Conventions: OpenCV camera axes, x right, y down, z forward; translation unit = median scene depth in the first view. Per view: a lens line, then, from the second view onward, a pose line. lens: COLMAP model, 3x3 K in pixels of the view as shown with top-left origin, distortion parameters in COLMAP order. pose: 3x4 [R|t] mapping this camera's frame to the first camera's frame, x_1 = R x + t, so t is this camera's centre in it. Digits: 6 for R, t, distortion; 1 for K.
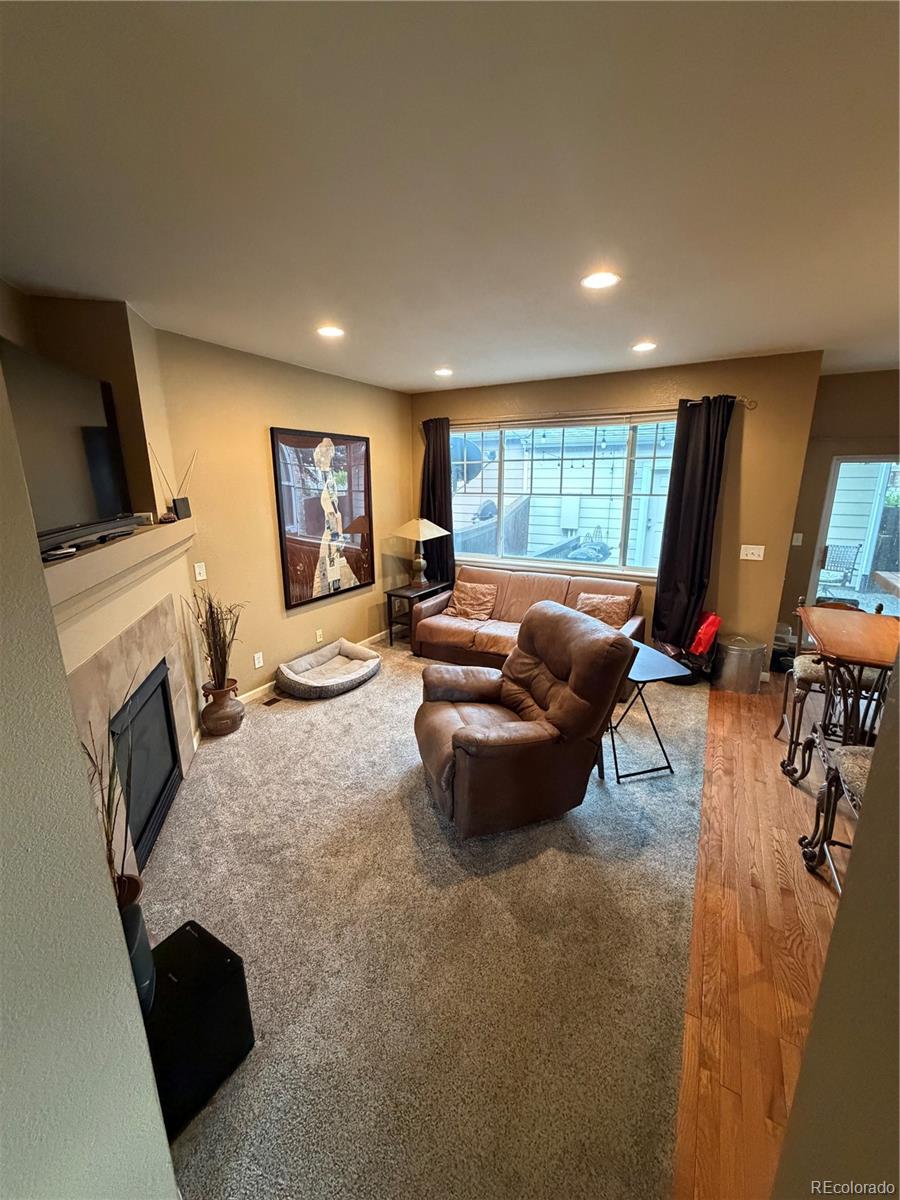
lens RADIAL K [[477.9, 0, 450.3], [0, 477.9, 595.5], [0, 0, 1]] dist [-0.001759, 0.000191]
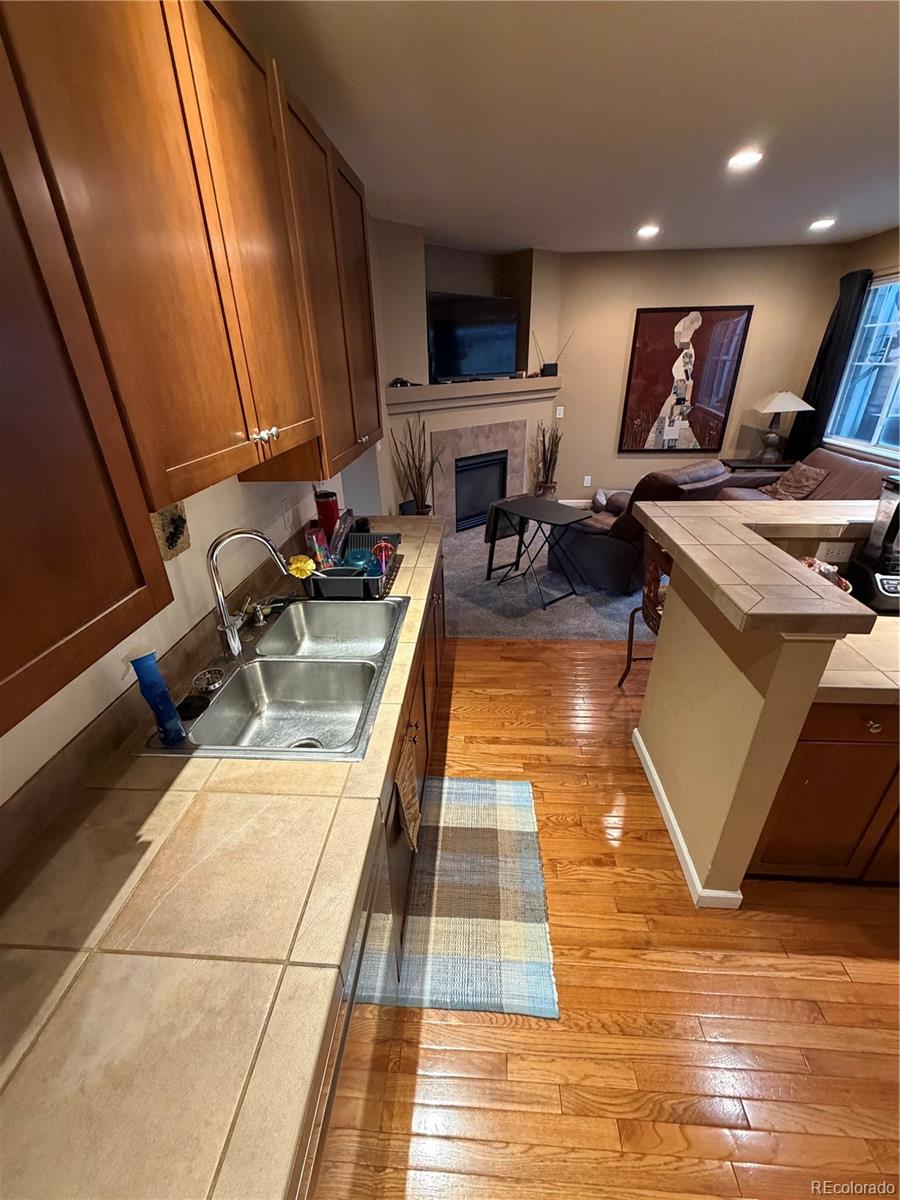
lens RADIAL K [[477.9, 0, 449.1], [0, 477.9, 595.6], [0, 0, 1]] dist [-0.001759, 0.000191]
pose [[0.435602, 0.394570, -0.809052, 0.855157], [-0.199422, 0.918775, 0.340710, 0.043315], [0.877771, 0.012929, 0.478906, -0.112346]]
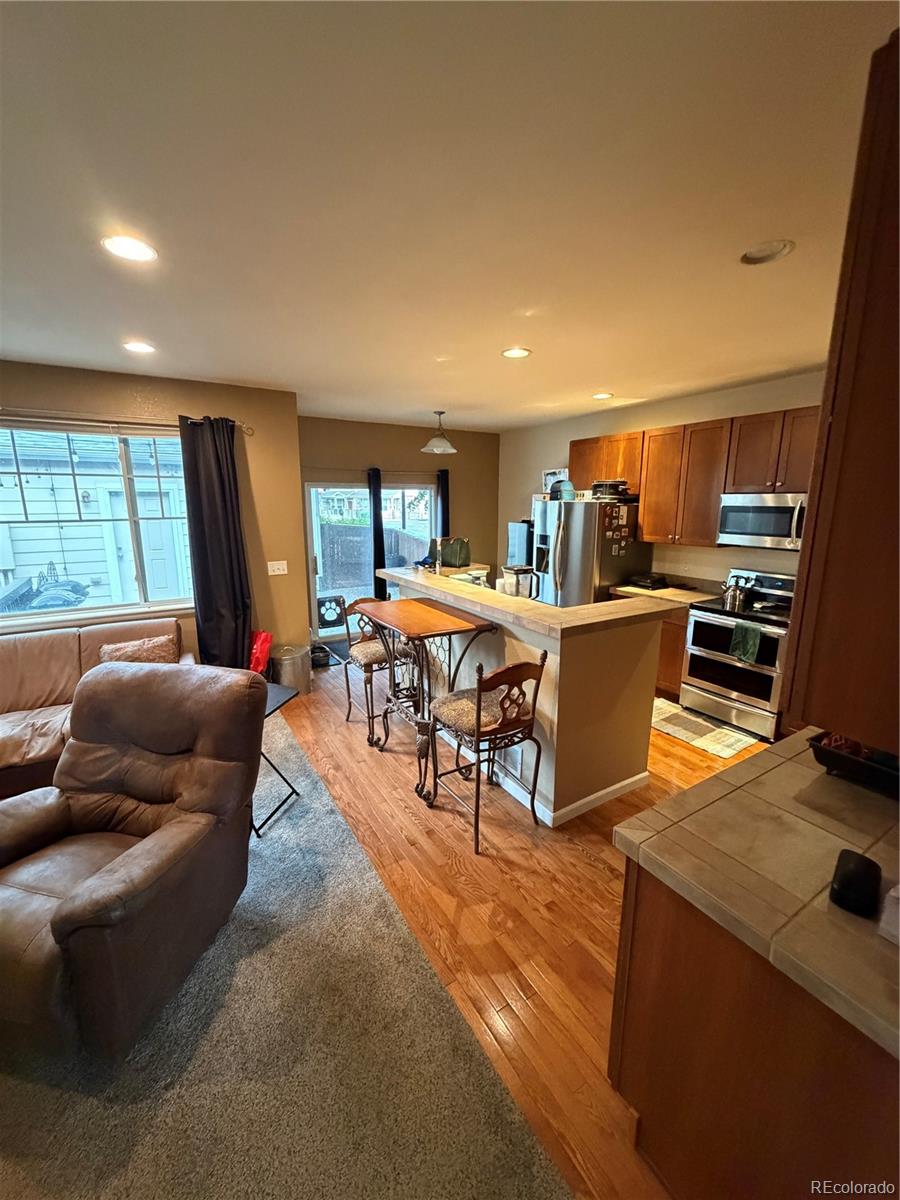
lens RADIAL K [[477.9, 0, 450.8], [0, 477.9, 594.7], [0, 0, 1]] dist [-0.001759, 0.000191]
pose [[0.488616, -0.165304, 0.856696, -0.126496], [0.208034, 0.975642, 0.069603, -0.027723], [-0.847335, 0.144213, 0.511103, 0.141617]]
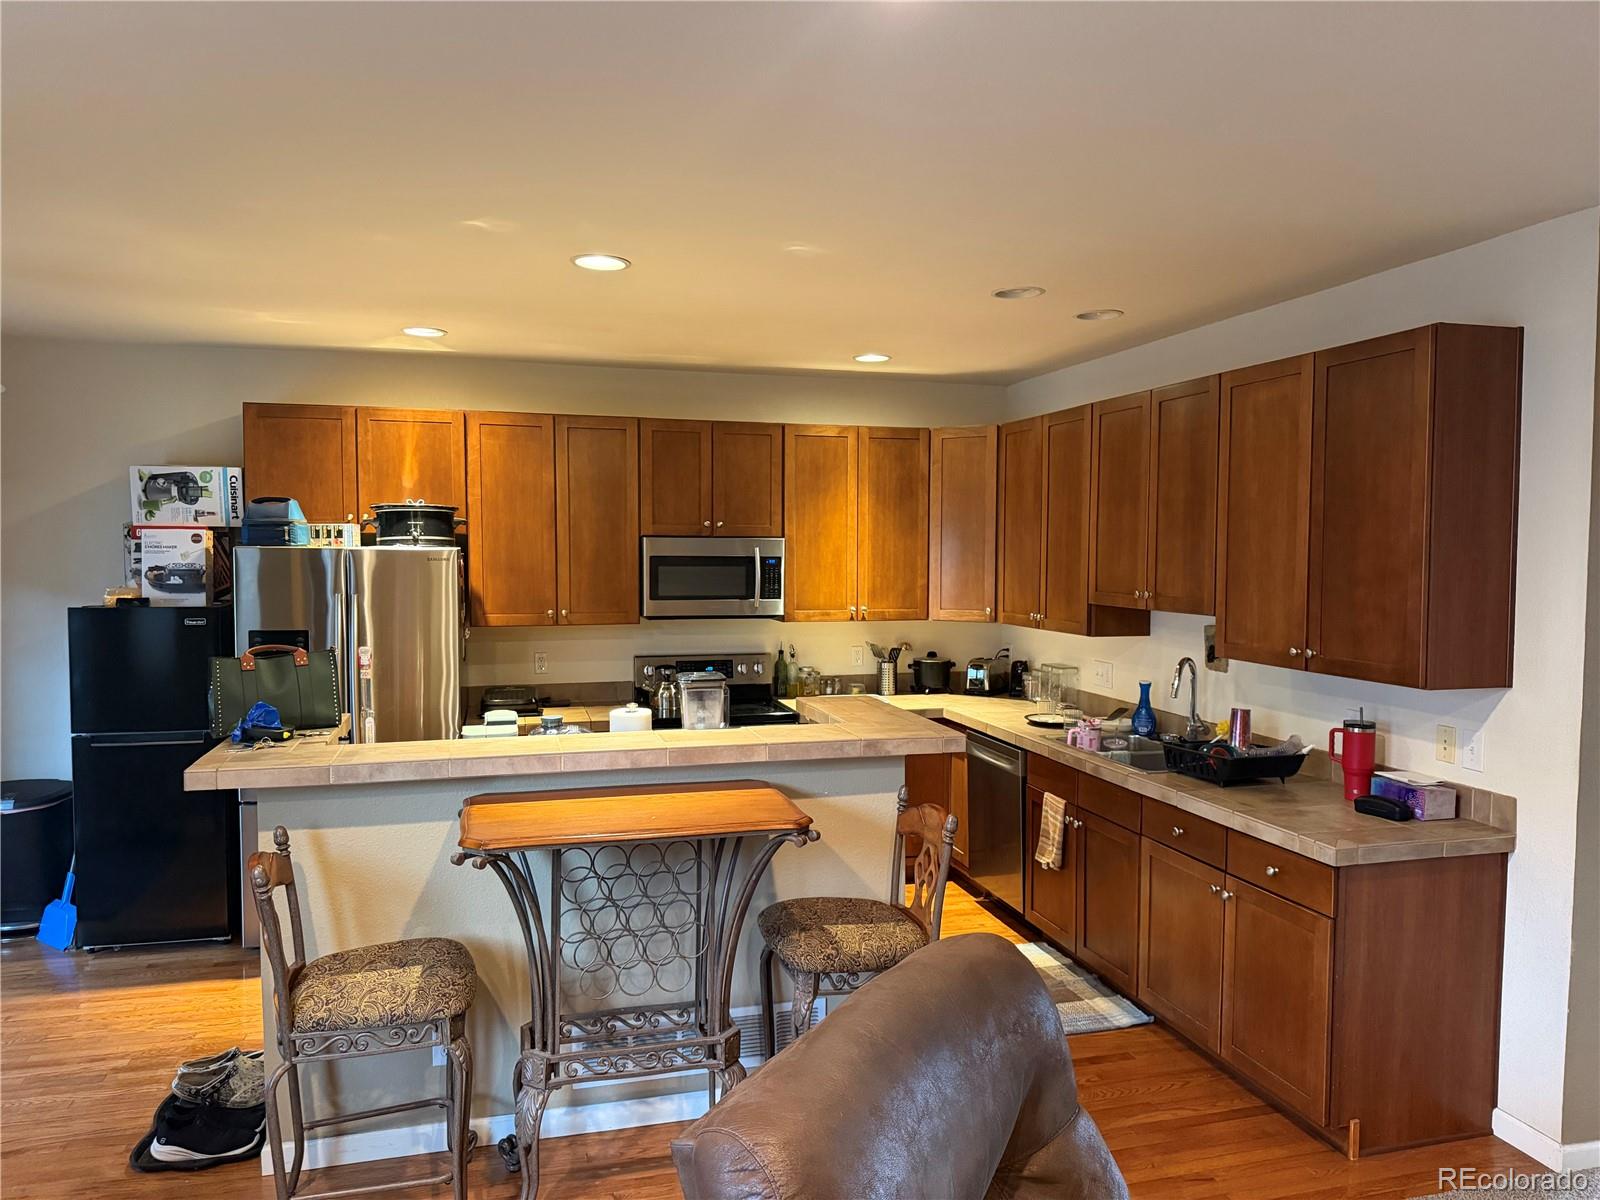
lens RADIAL K [[1119.0, 0, 798.2], [0, 1119.0, 602.3], [0, 0, 1]] dist [0.034671, -0.038354]
pose [[-0.701513, -0.033772, 0.711856, -0.125046], [0.172758, 0.961024, 0.215841, -0.258626], [-0.691400, 0.274394, -0.668336, 1.061112]]
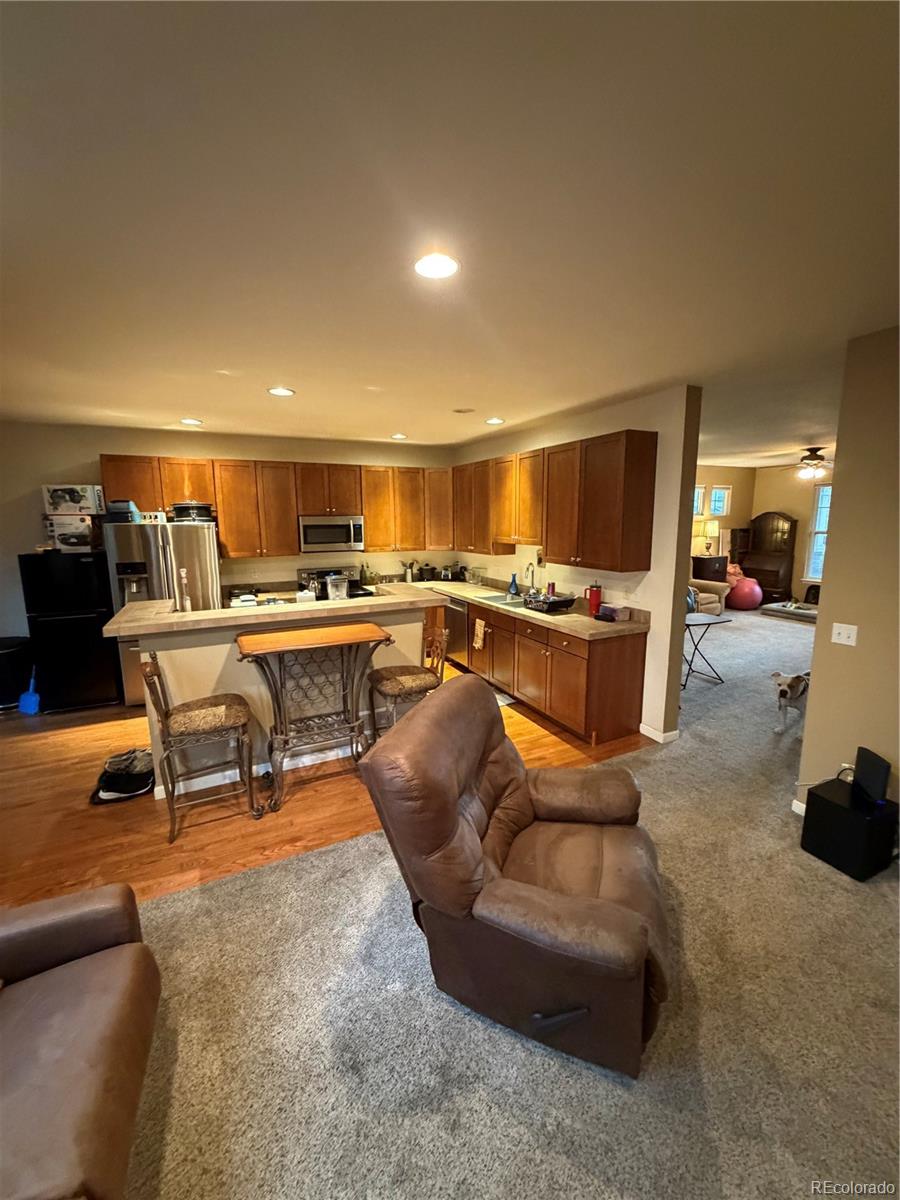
lens RADIAL K [[477.9, 0, 448.0], [0, 477.9, 594.9], [0, 0, 1]] dist [-0.001759, 0.000191]
pose [[-0.821899, -0.078986, 0.564131, -0.109278], [0.150839, 0.924810, 0.349248, -0.272572], [-0.549300, 0.372139, -0.748186, 1.101754]]
